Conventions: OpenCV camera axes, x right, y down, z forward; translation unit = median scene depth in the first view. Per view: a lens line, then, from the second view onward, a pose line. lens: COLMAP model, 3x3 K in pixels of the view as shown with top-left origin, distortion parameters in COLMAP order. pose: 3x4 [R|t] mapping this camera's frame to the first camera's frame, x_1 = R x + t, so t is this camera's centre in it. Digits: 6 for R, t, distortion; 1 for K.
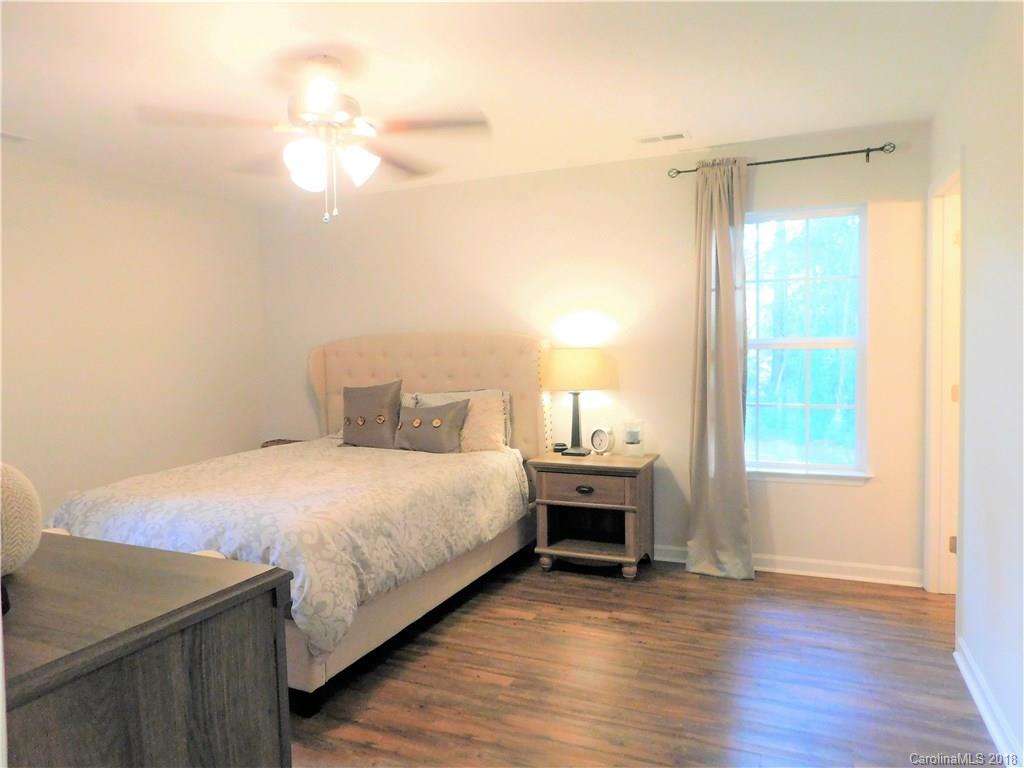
lens RADIAL K [[687.7, 0, 512.0], [0, 687.7, 384.0], [0, 0, 1]] dist [-0.058784, 0.055479]
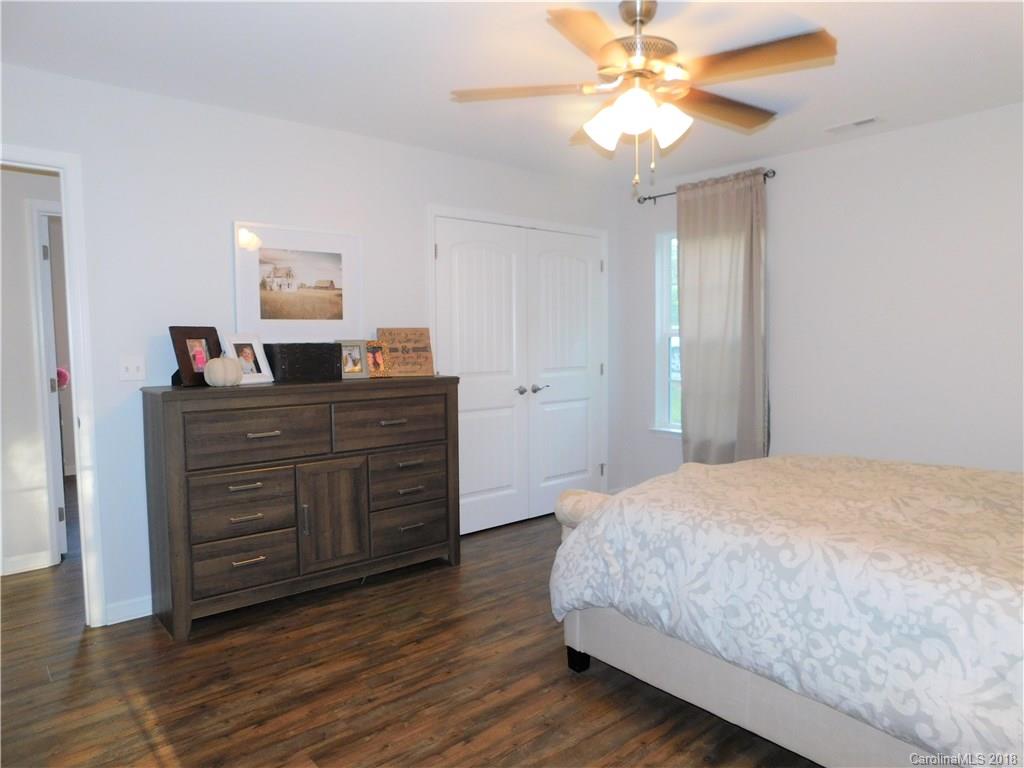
lens RADIAL K [[687.7, 0, 512.0], [0, 687.7, 384.0], [0, 0, 1]] dist [-0.058784, 0.055479]
pose [[-0.422869, 0.087567, -0.901950, 0.599315], [-0.036316, 0.992883, 0.113422, -0.069563], [0.905463, 0.080718, -0.416679, 1.173404]]
